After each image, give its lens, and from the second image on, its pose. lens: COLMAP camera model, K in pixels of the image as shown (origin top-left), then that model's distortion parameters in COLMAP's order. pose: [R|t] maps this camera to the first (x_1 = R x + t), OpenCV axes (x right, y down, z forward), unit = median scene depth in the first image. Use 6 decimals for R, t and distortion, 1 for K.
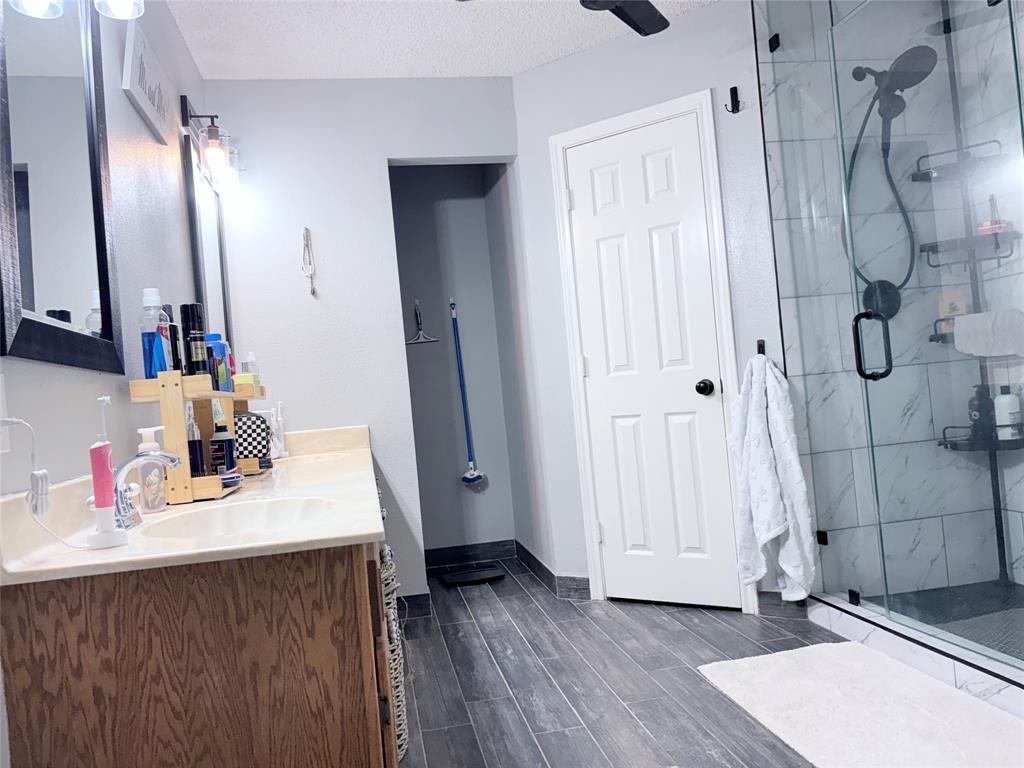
lens RADIAL K [[775.1, 0, 502.6], [0, 775.1, 381.6], [0, 0, 1]] dist [0.033549, -0.034398]
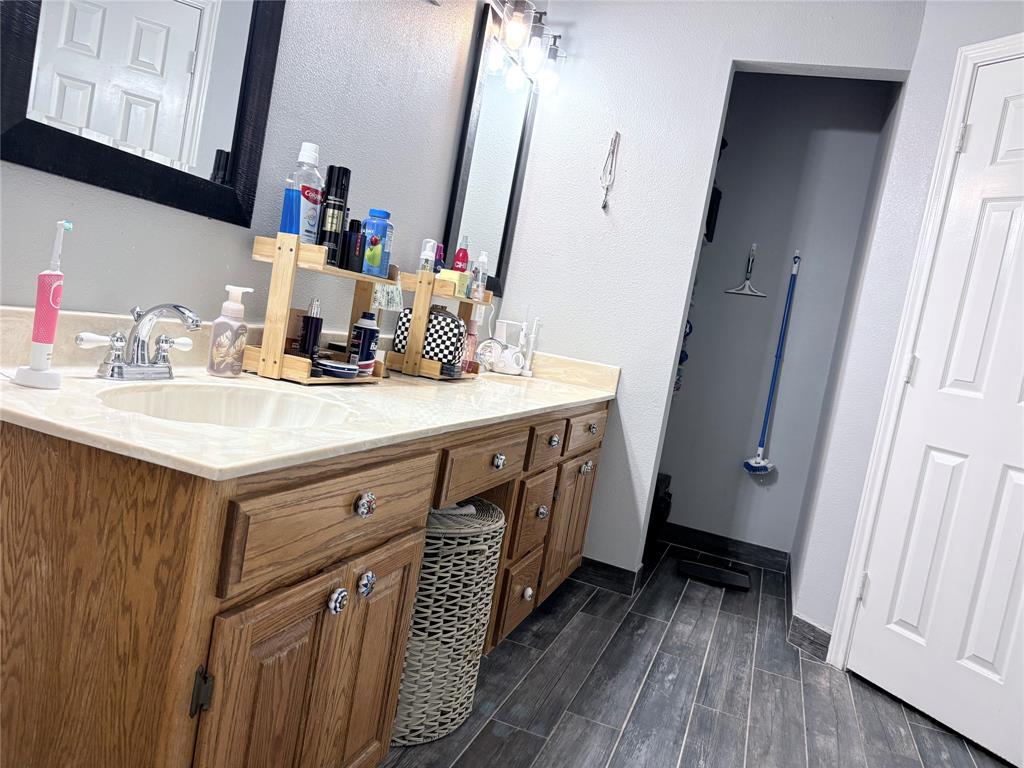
lens RADIAL K [[775.1, 0, 515.7], [0, 775.1, 389.4], [0, 0, 1]] dist [0.033549, -0.034398]
pose [[0.842471, 0.279142, -0.460785, 0.159584], [-0.240319, 0.960206, 0.142305, -0.019358], [0.482172, -0.009153, 0.876029, 0.202586]]
